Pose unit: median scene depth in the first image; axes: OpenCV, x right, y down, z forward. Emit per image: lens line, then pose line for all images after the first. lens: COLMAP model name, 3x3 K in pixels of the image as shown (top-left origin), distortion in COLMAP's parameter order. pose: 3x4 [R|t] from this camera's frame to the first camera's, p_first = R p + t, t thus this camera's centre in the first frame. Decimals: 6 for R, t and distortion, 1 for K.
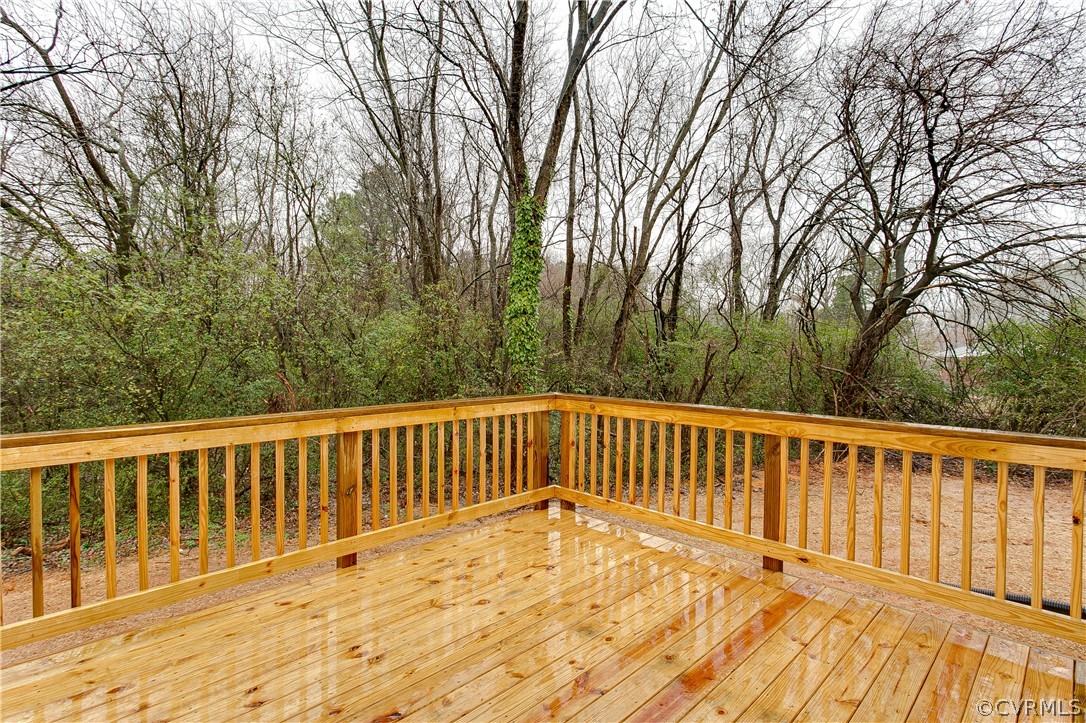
lens RADIAL K [[540.8, 0, 535.5], [0, 540.8, 362.6], [0, 0, 1]] dist [-0.002047, -0.000567]
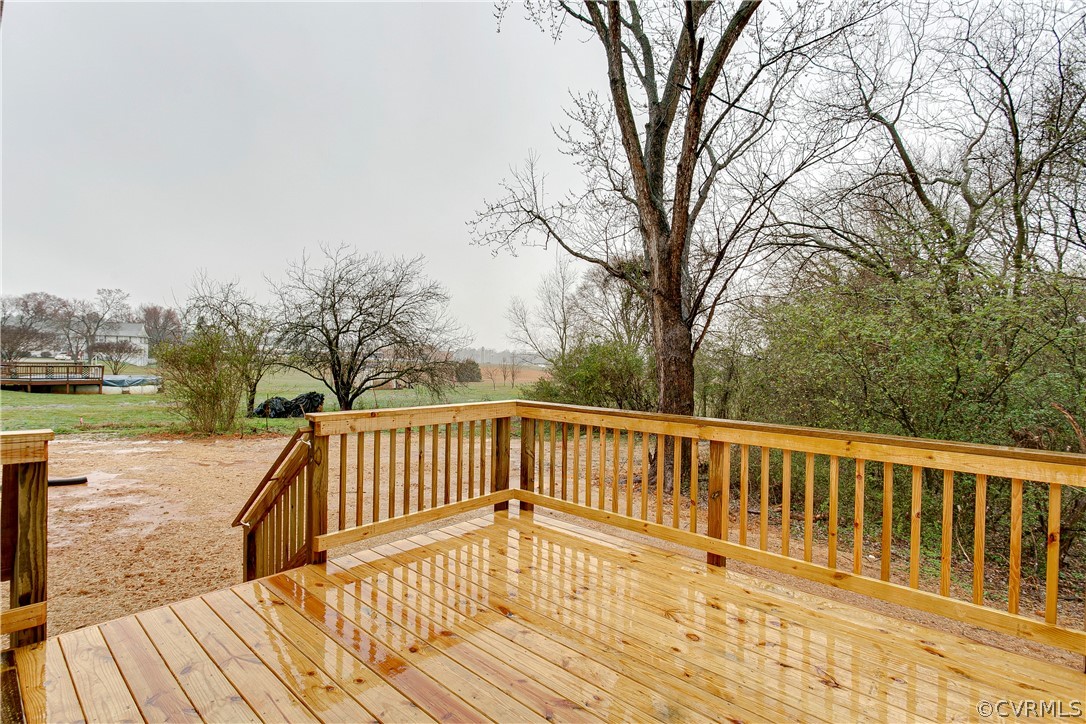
lens RADIAL K [[515.8, 0, 534.8], [0, 515.8, 365.7], [0, 0, 1]] dist [0.010608, -0.001136]
pose [[0.059619, 0.017860, -0.998061, 0.659366], [-0.040657, 0.999054, 0.015449, -0.023558], [0.997393, 0.039657, 0.060289, 0.561326]]
